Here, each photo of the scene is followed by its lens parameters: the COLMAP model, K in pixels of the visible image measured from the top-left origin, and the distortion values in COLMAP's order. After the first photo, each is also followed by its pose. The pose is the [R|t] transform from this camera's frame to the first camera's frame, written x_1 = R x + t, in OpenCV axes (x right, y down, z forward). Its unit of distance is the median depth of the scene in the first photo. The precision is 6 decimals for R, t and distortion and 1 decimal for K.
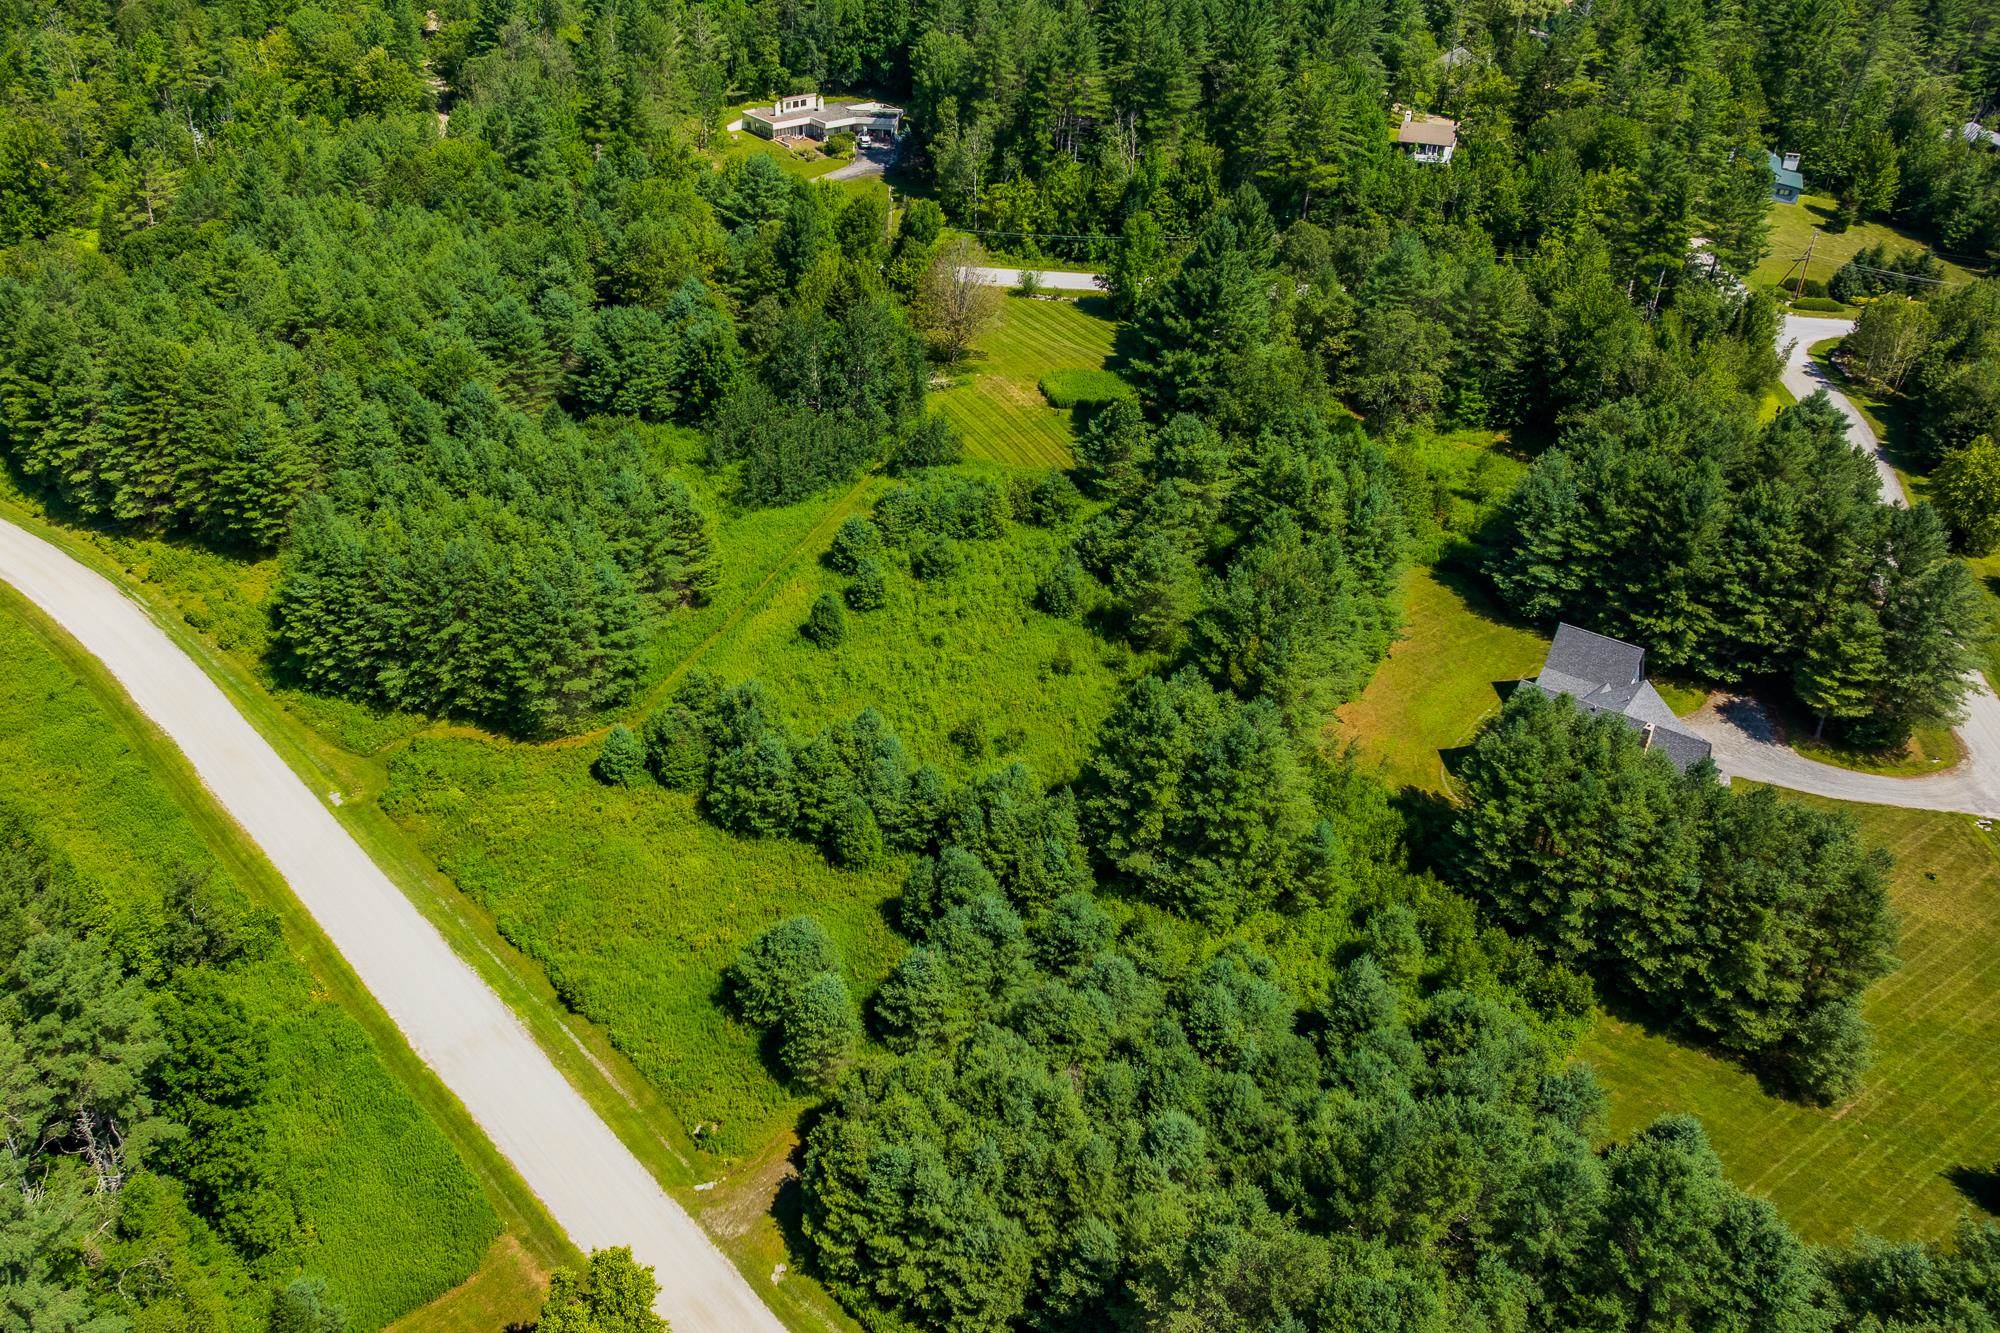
lens RADIAL K [[1665.6, 0, 890.3], [0, 1665.6, 654.9], [0, 0, 1]] dist [-0.000499, -0.050052]
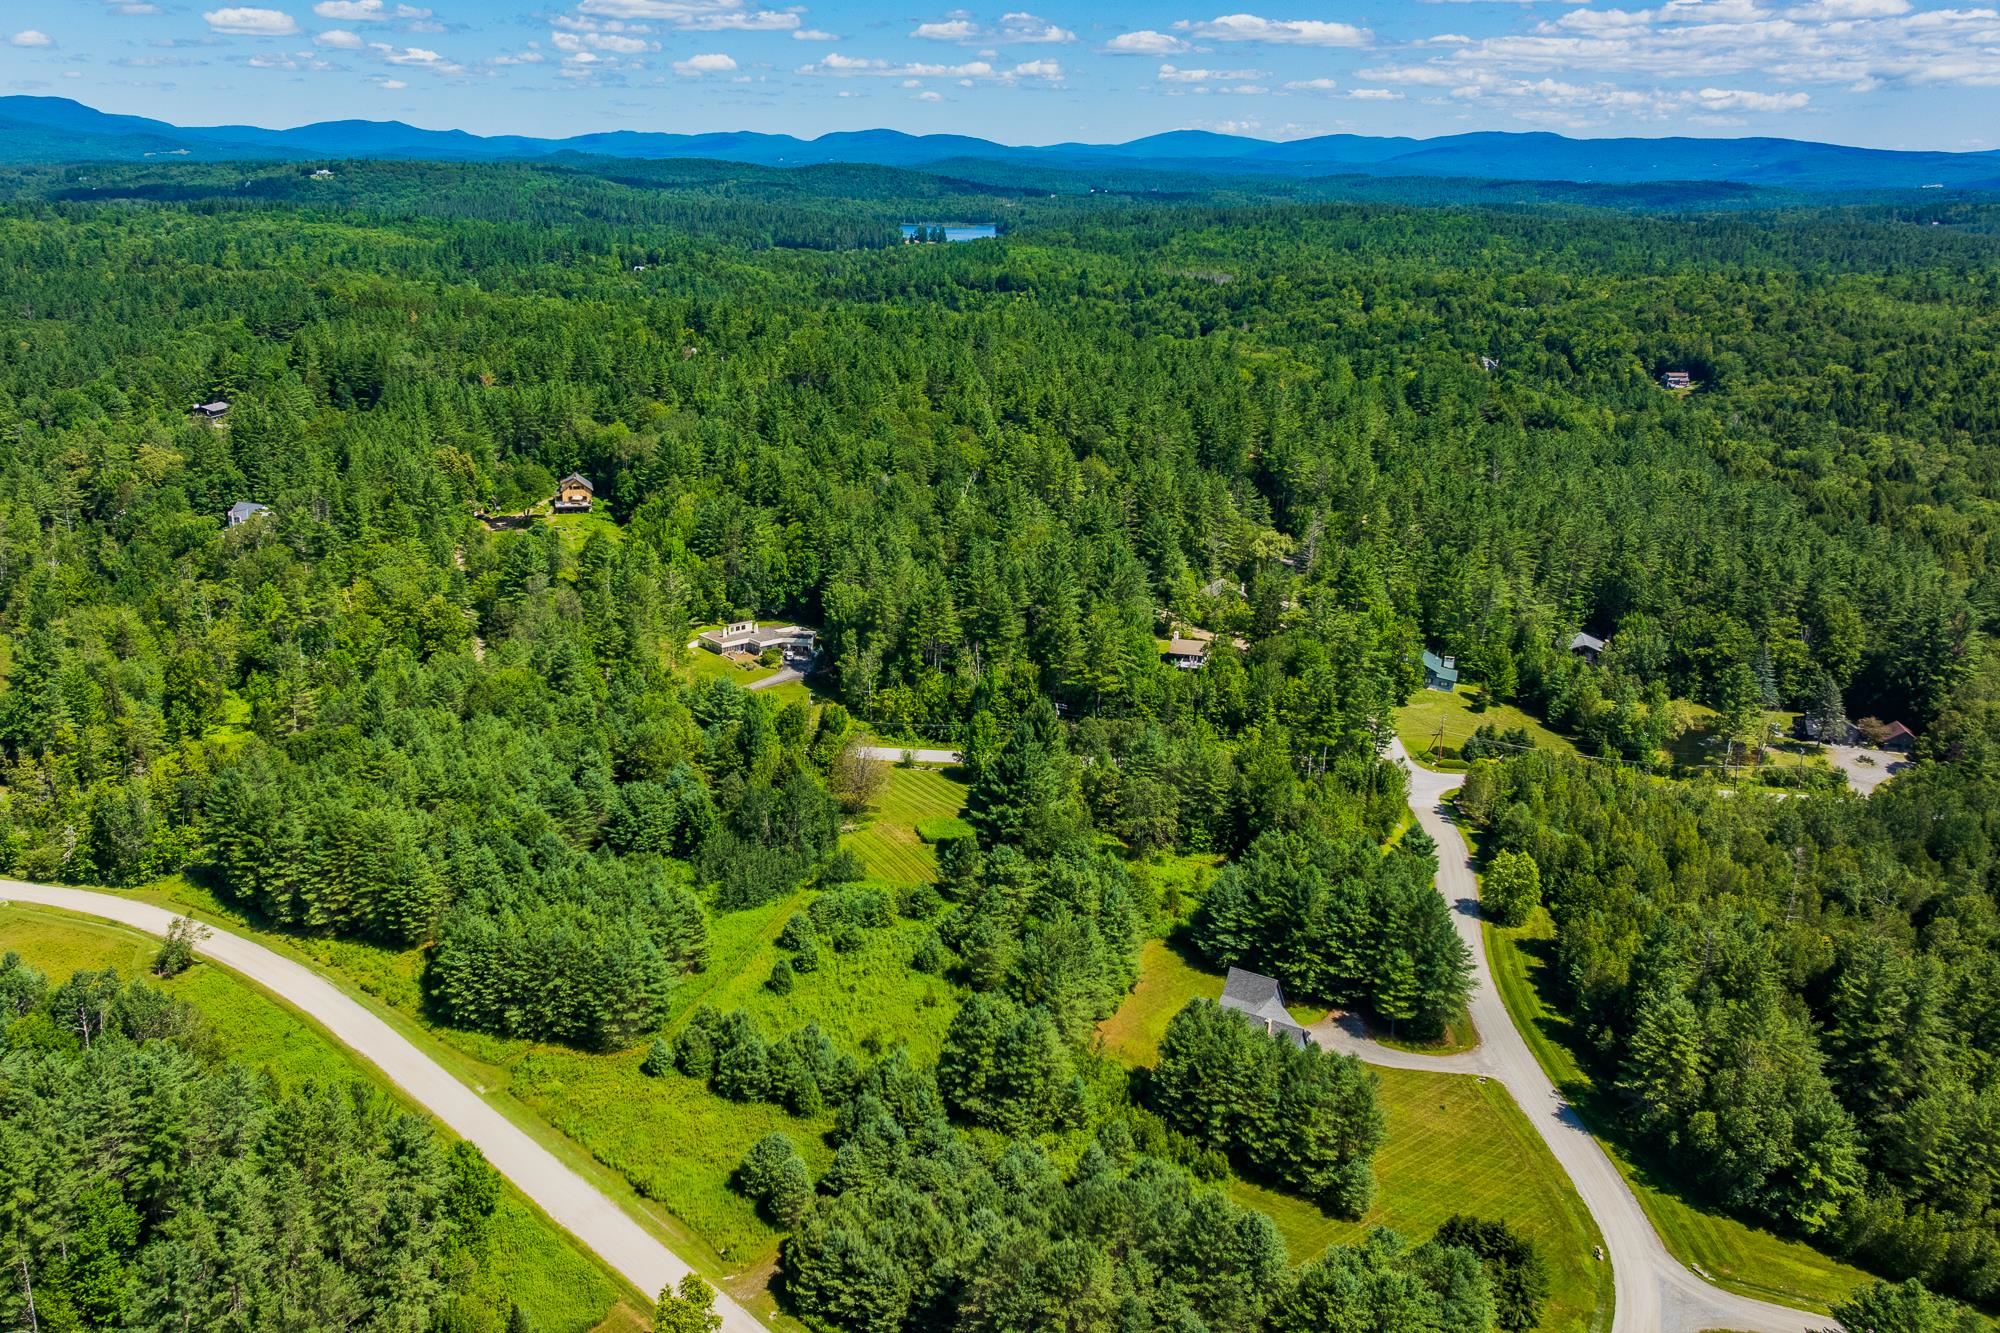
lens RADIAL K [[1665.6, 0, 890.3], [0, 1665.6, 654.9], [0, 0, 1]] dist [-0.000499, -0.050052]
pose [[0.998137, -0.009240, 0.060310, -0.029719], [0.024786, 0.964634, -0.262423, 0.108673], [-0.055753, 0.263429, 0.963066, -0.658982]]
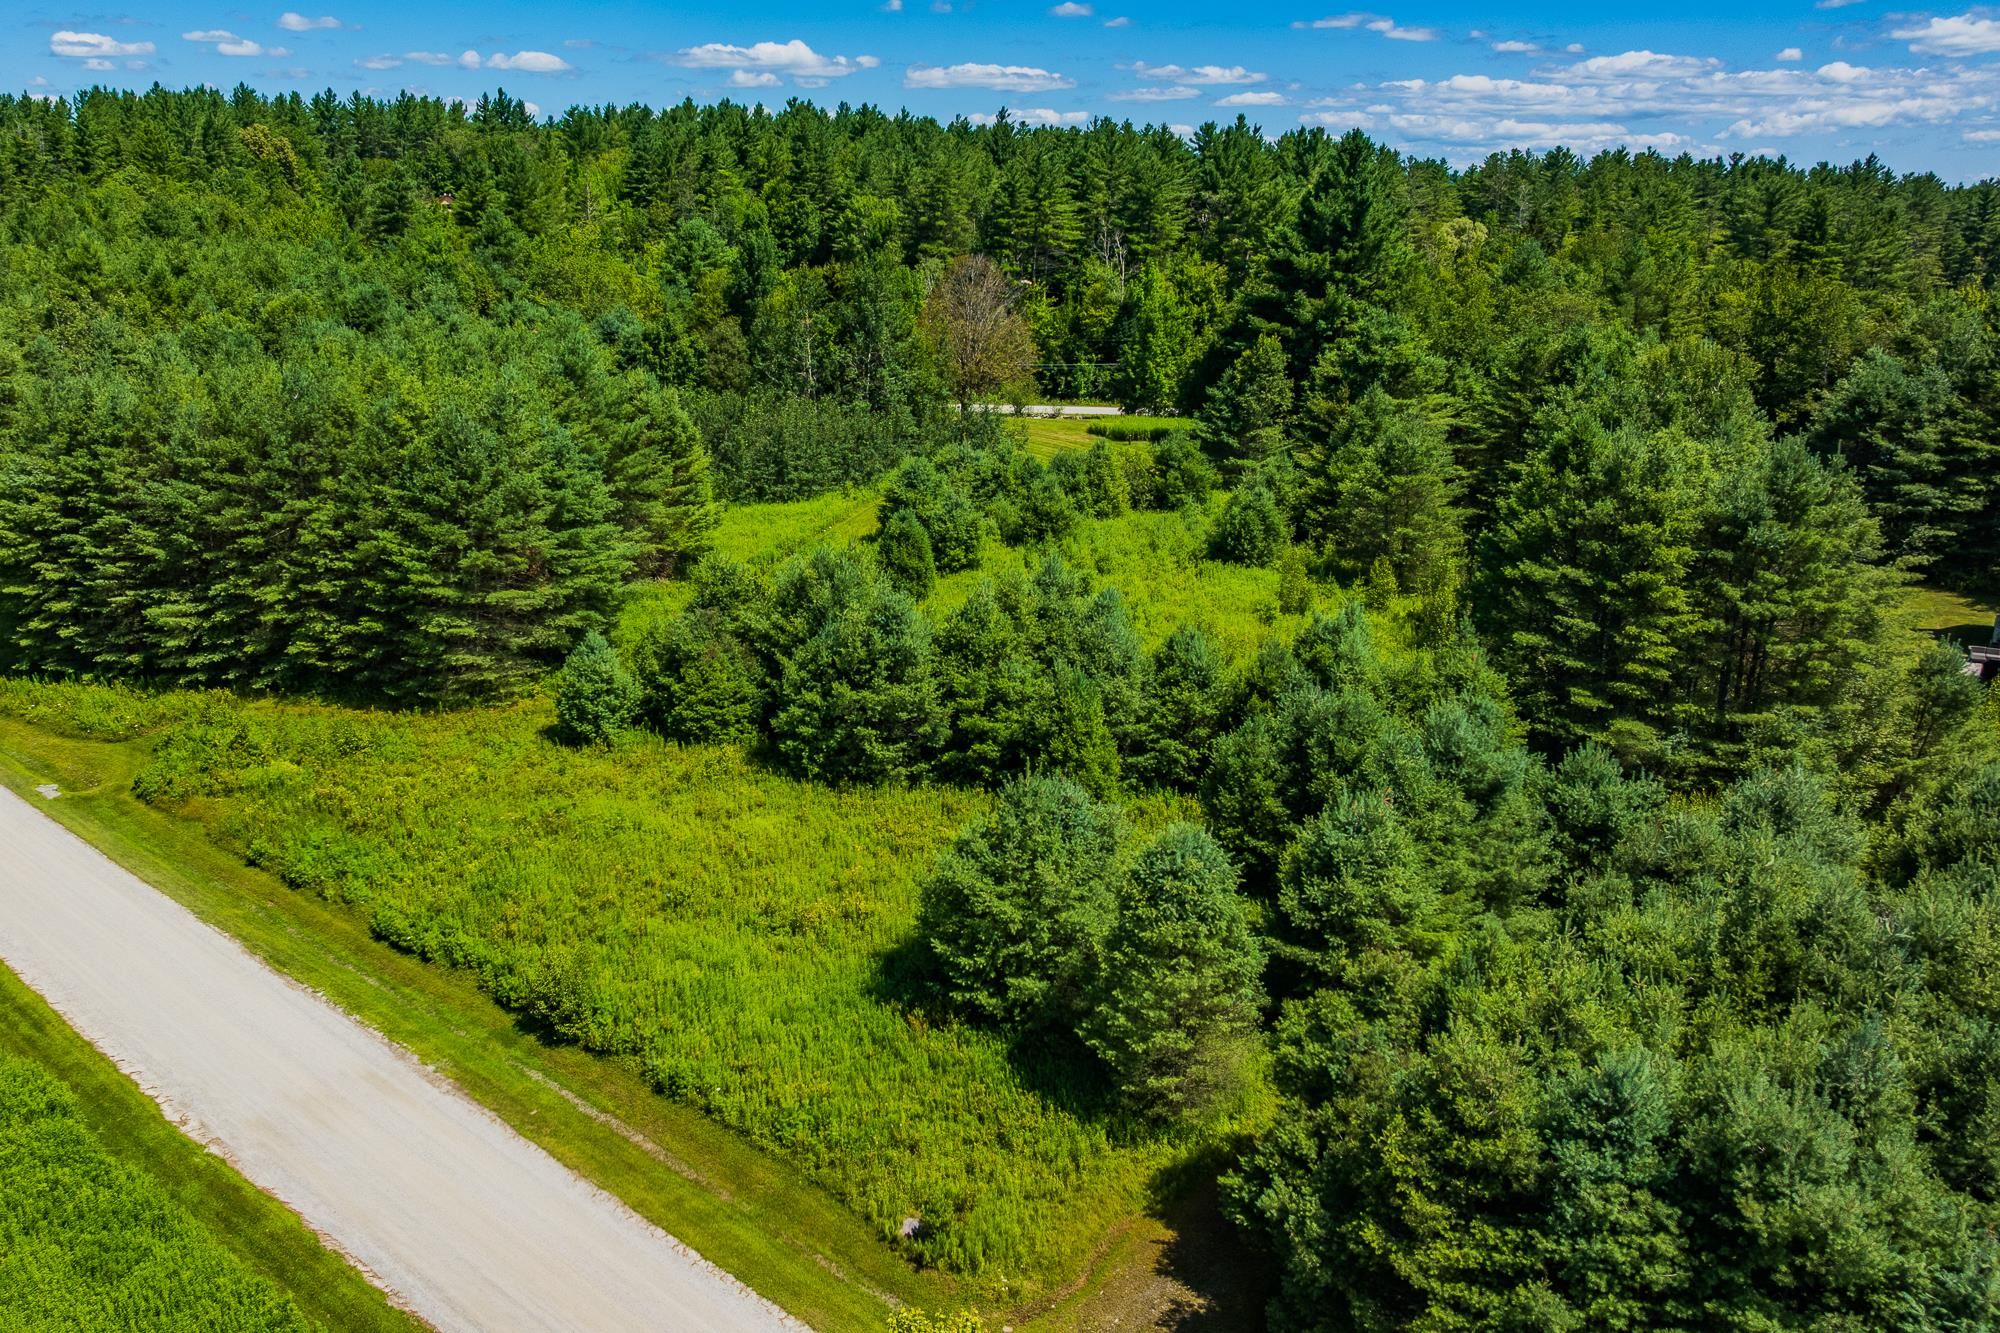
lens RADIAL K [[1670.3, 0, 891.4], [0, 1670.3, 653.9], [0, 0, 1]] dist [-0.019356, 0.000558]
pose [[0.993102, -0.026371, 0.114246, -0.122166], [0.058579, 0.955649, -0.288623, 0.204103], [-0.101568, 0.293324, 0.950602, 0.441980]]
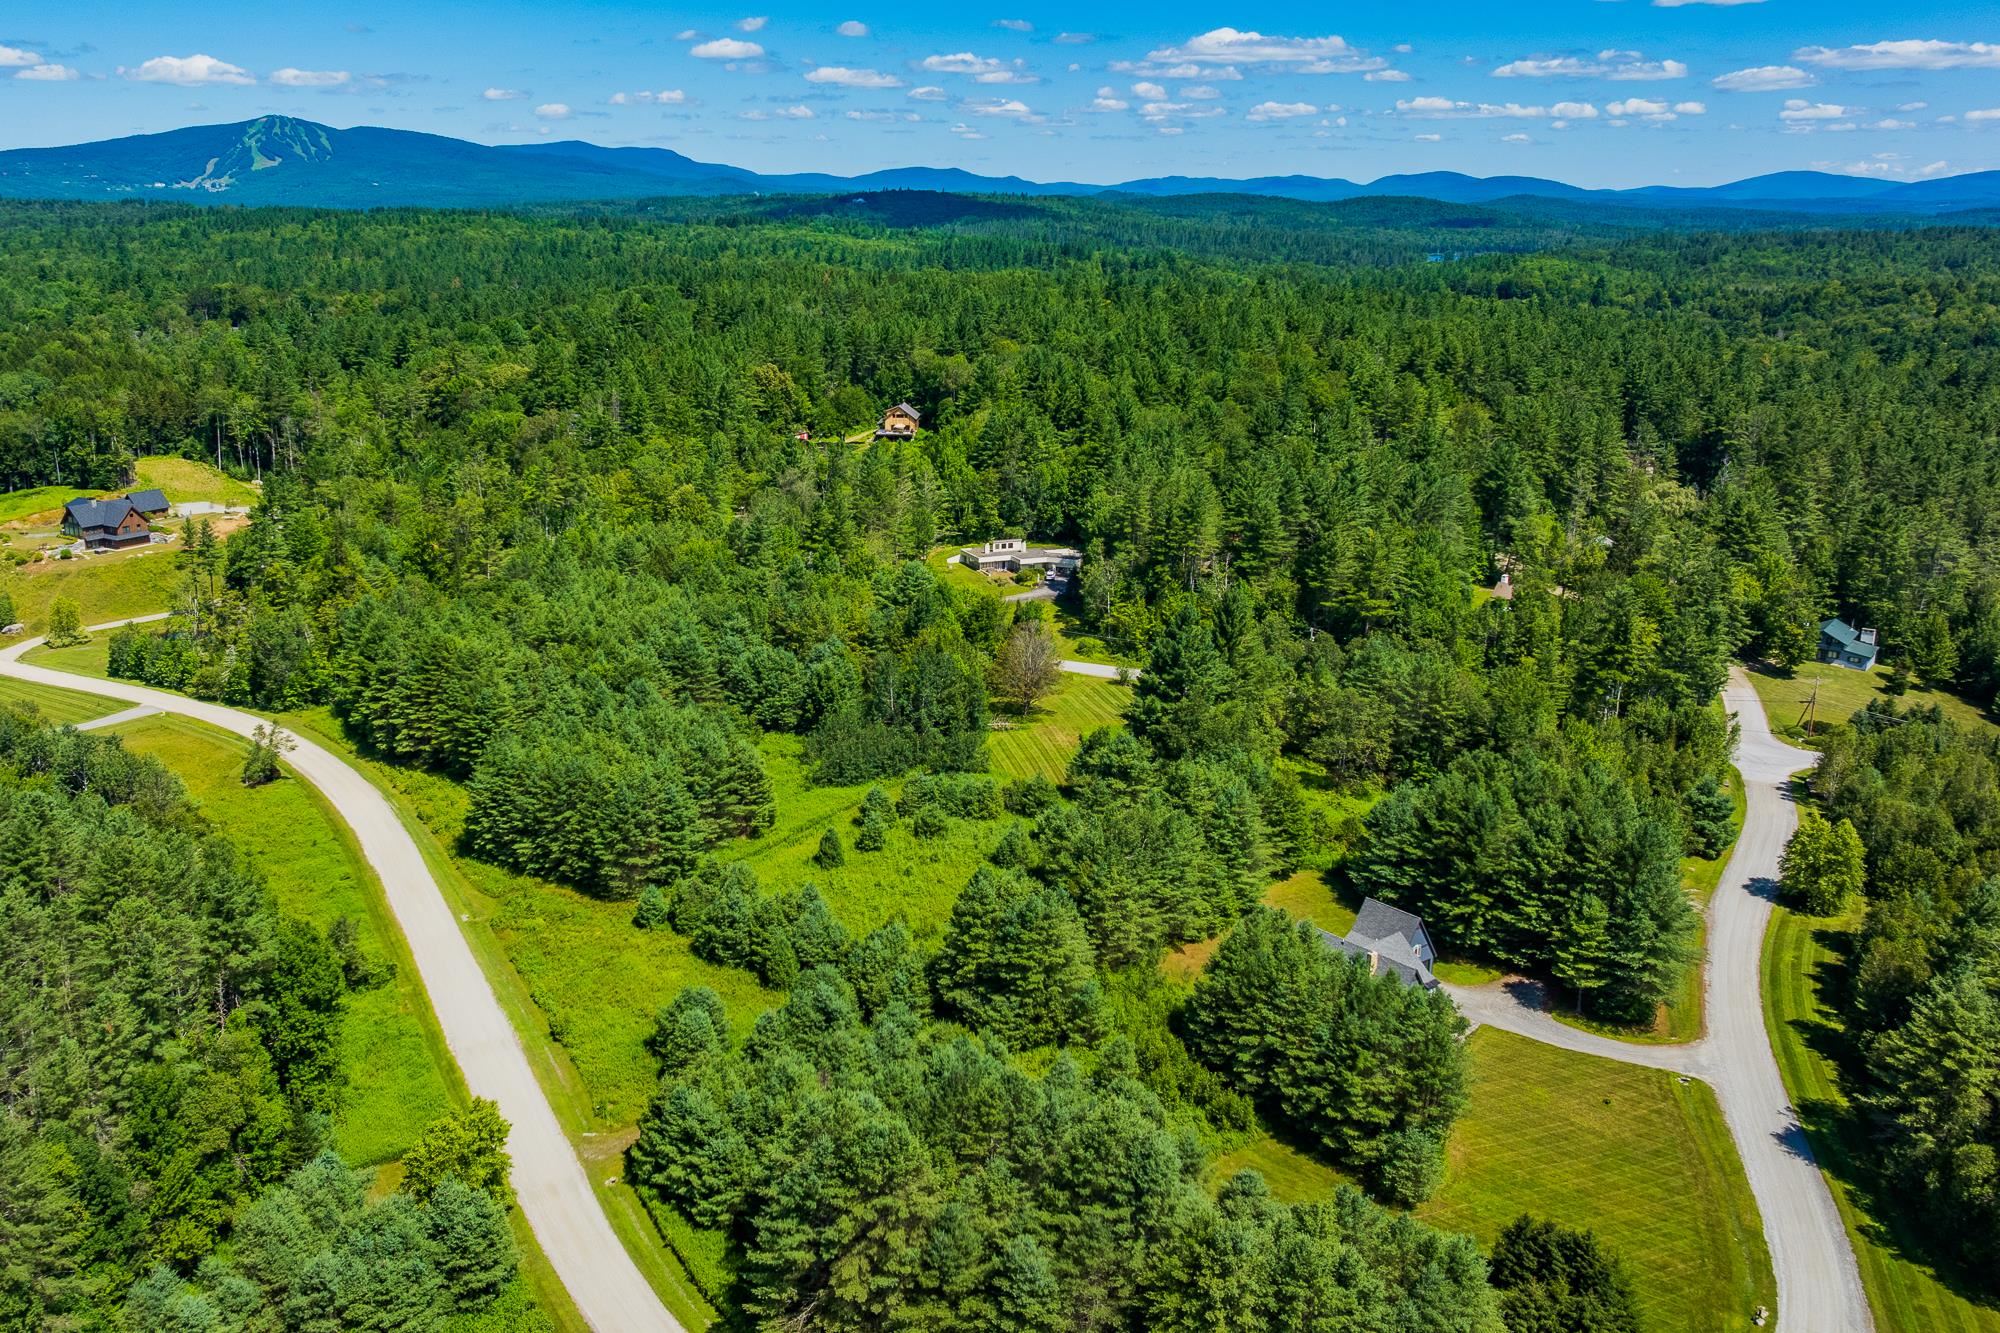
lens RADIAL K [[1665.6, 0, 890.3], [0, 1665.6, 654.9], [0, 0, 1]] dist [-0.000499, -0.050052]
pose [[0.967245, 0.068390, -0.244460, 0.354613], [-0.135844, 0.952979, -0.270883, 0.203382], [0.214440, 0.295219, 0.931054, -0.333898]]
